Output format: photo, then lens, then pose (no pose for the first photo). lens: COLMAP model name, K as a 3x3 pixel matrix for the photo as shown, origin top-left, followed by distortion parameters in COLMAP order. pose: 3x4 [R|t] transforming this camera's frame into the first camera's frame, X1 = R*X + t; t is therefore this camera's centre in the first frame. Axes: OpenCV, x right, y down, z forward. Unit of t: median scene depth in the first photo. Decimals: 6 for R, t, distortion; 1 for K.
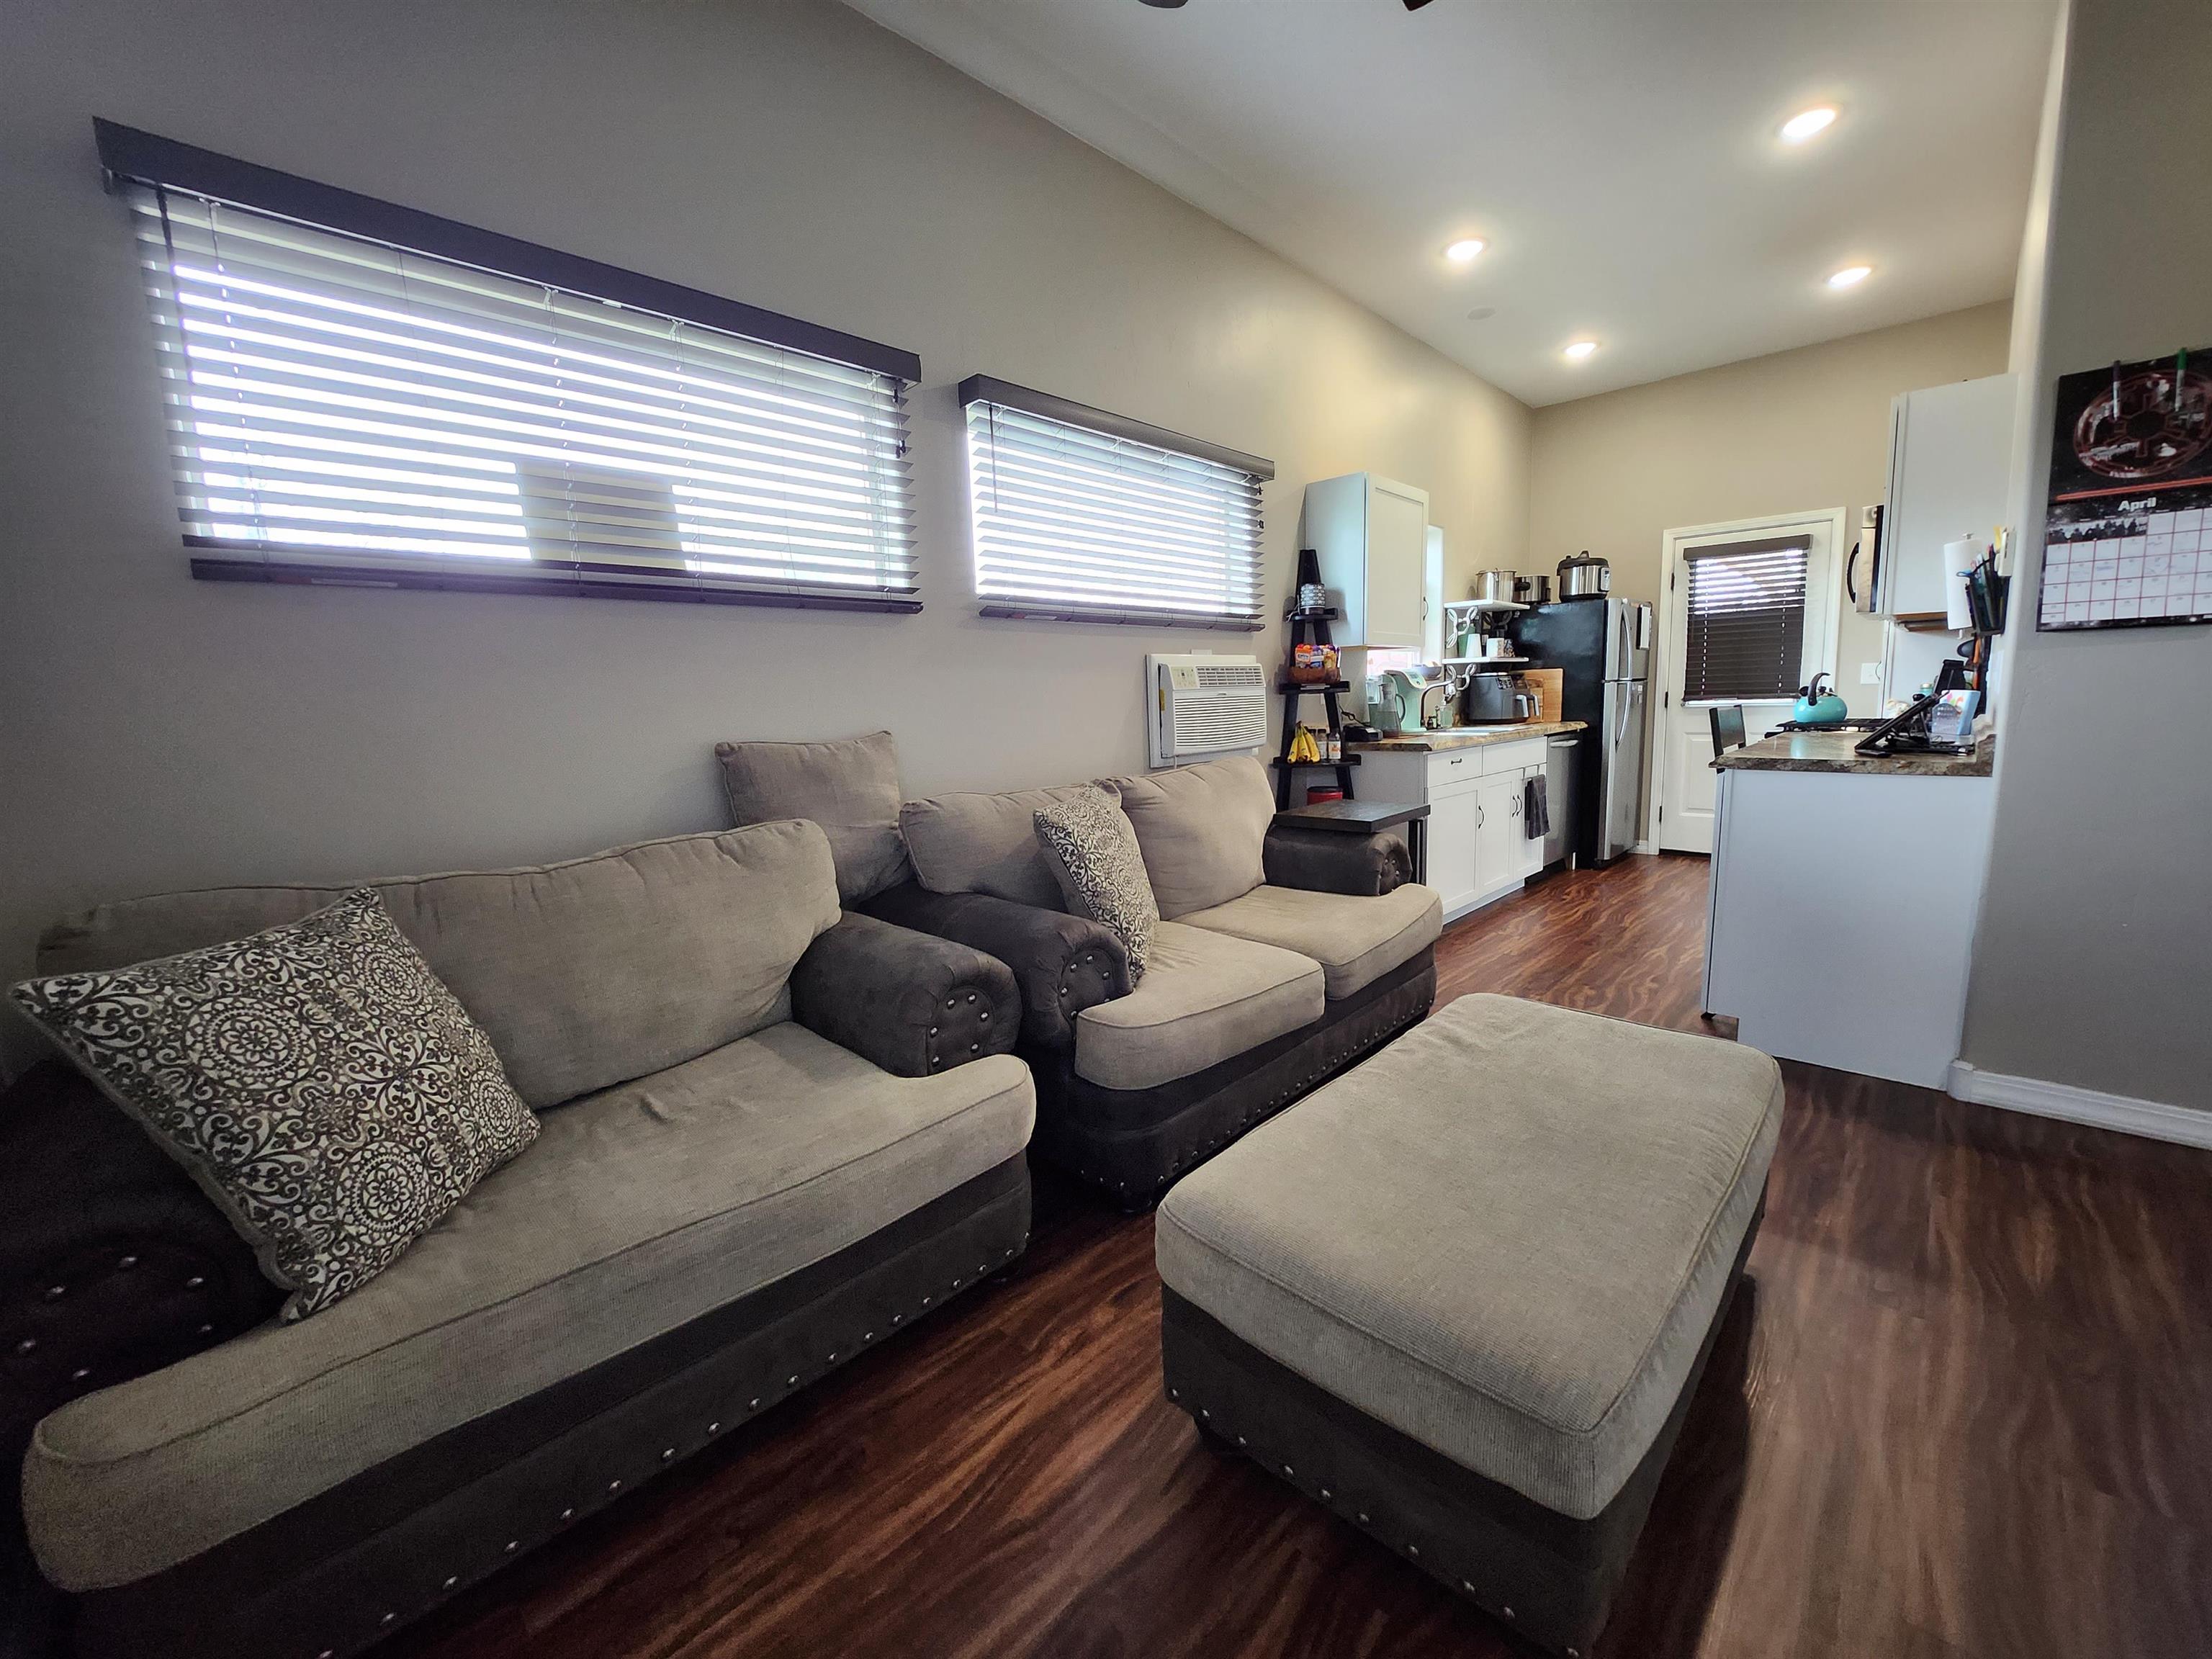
lens RADIAL K [[875.8, 0, 1118.2], [0, 875.8, 833.4], [0, 0, 1]] dist [-0.018733, -0.000242]
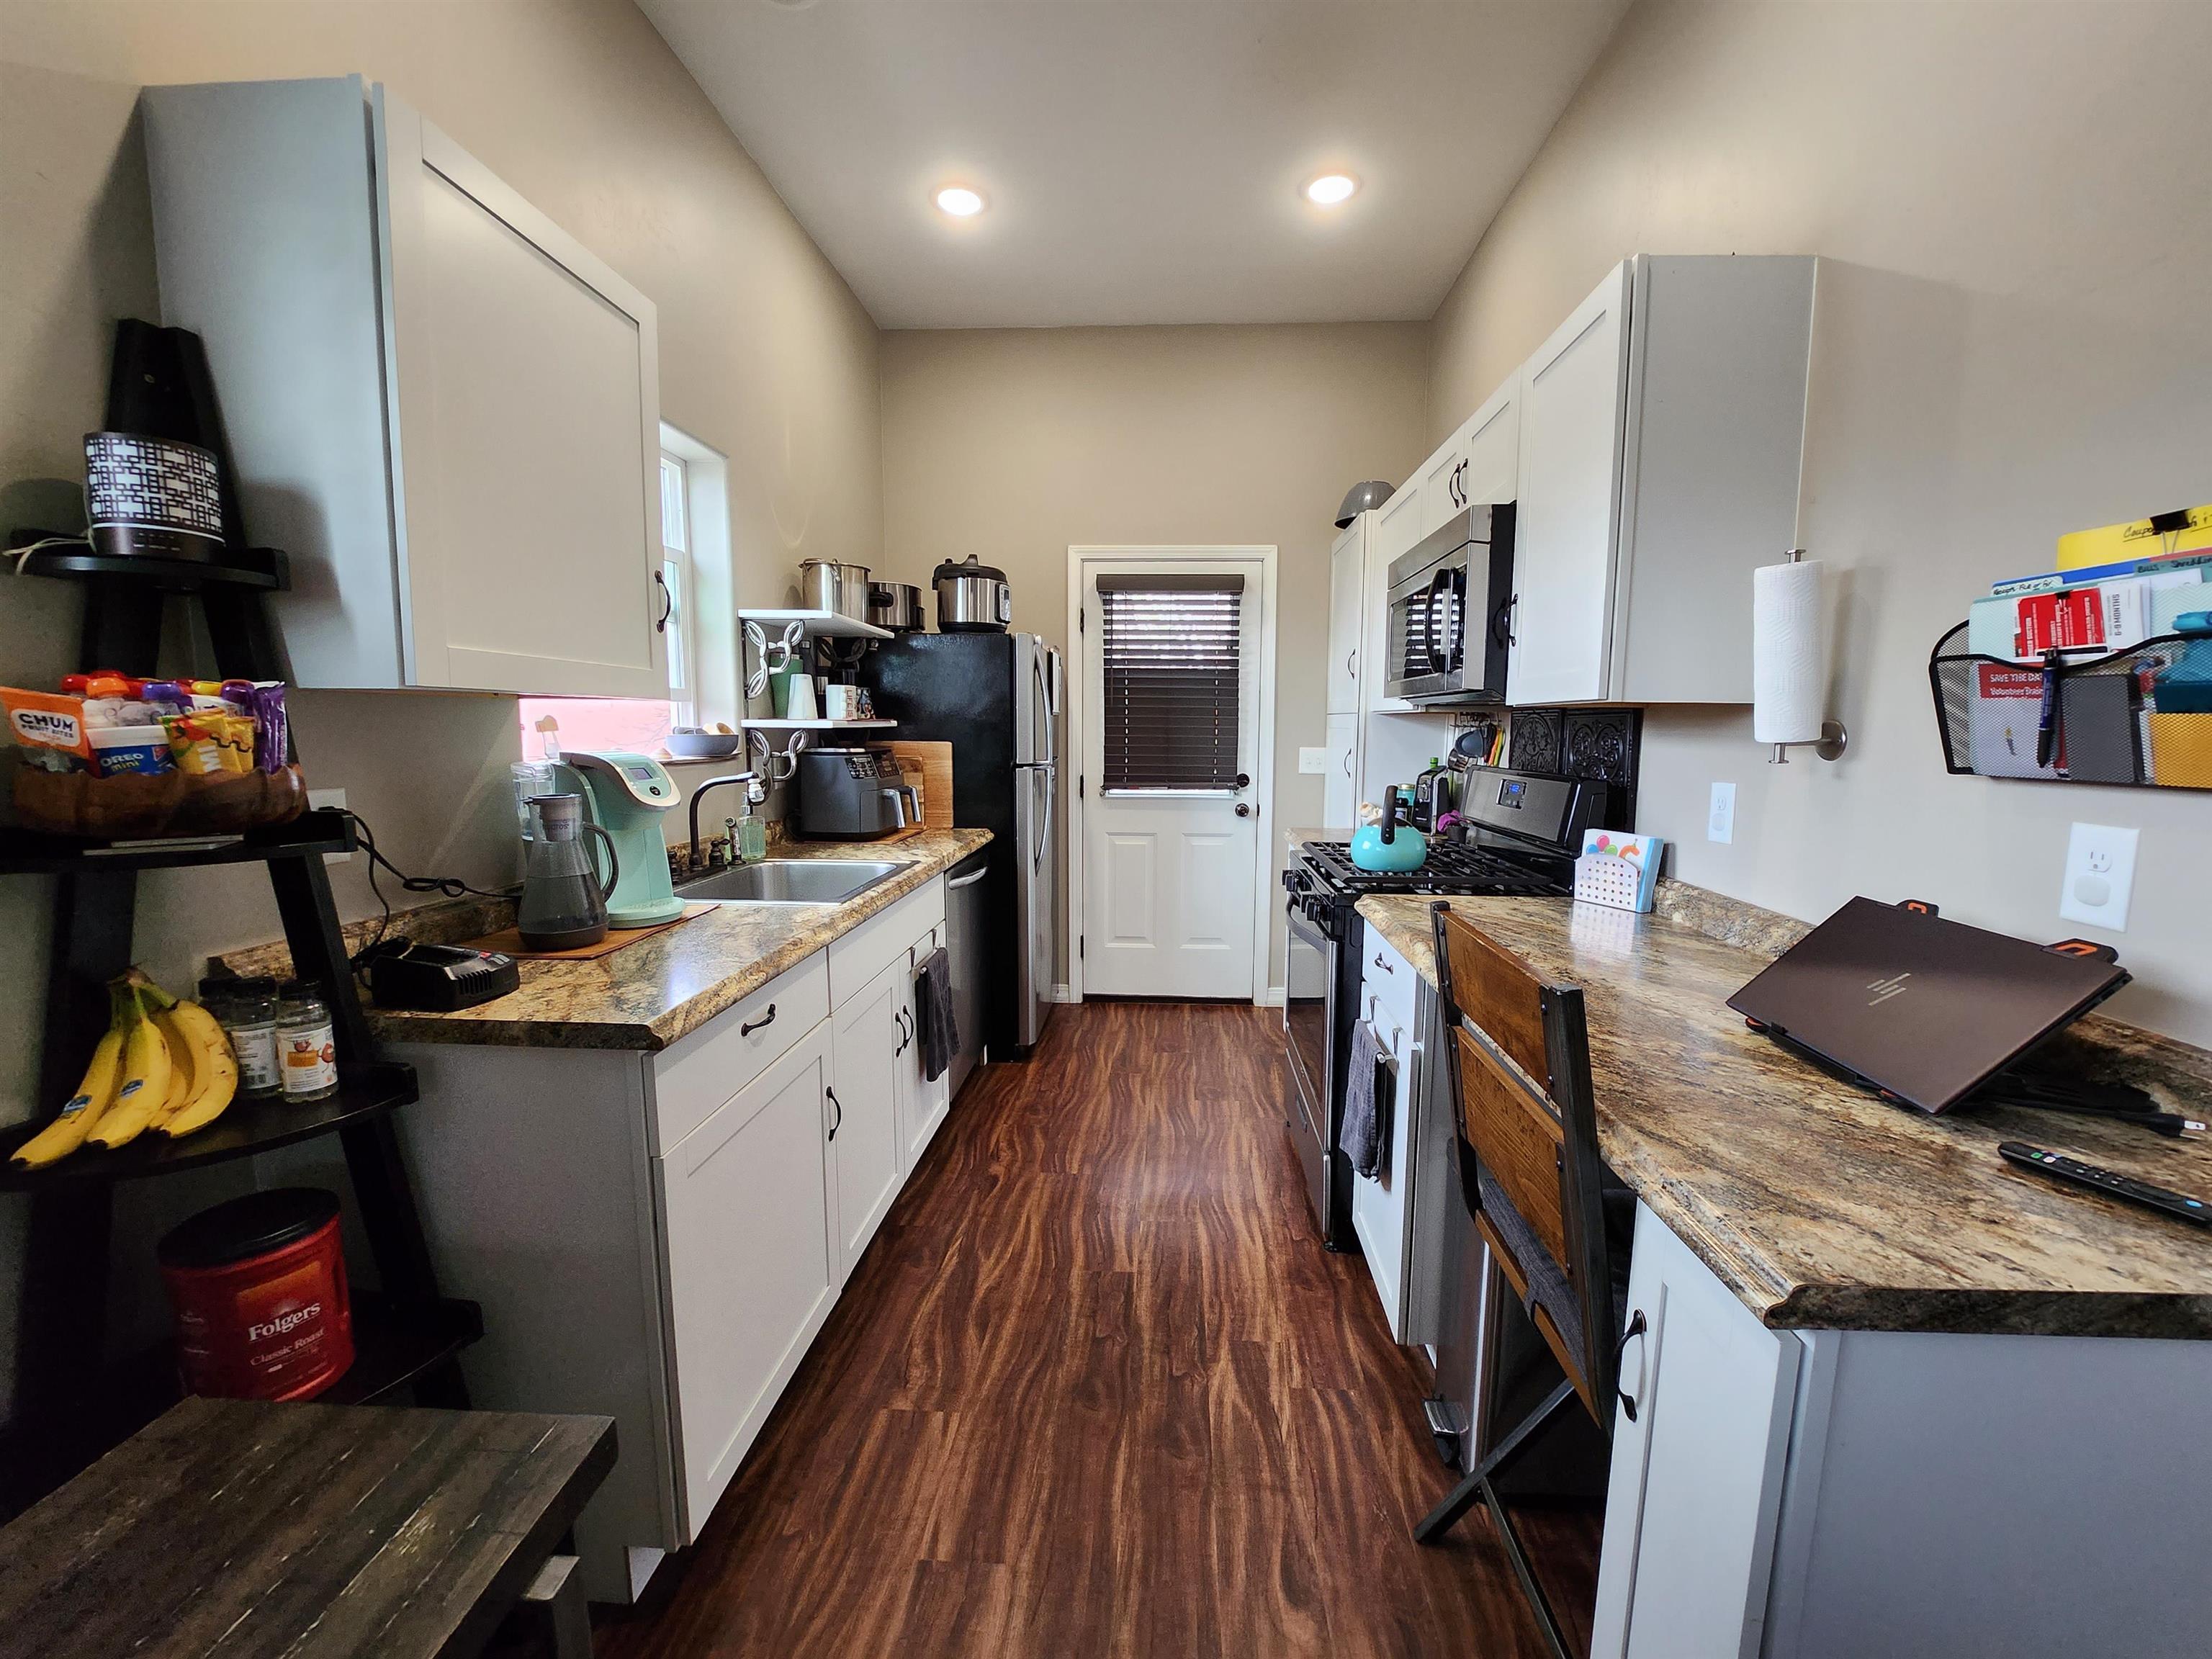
lens RADIAL K [[875.8, 0, 1124.8], [0, 875.8, 831.6], [0, 0, 1]] dist [-0.018733, -0.000242]
pose [[0.755498, -0.039427, 0.653963, 0.207214], [0.065780, 0.997708, -0.015841, -0.112465], [-0.651840, 0.054985, 0.756361, 0.479106]]
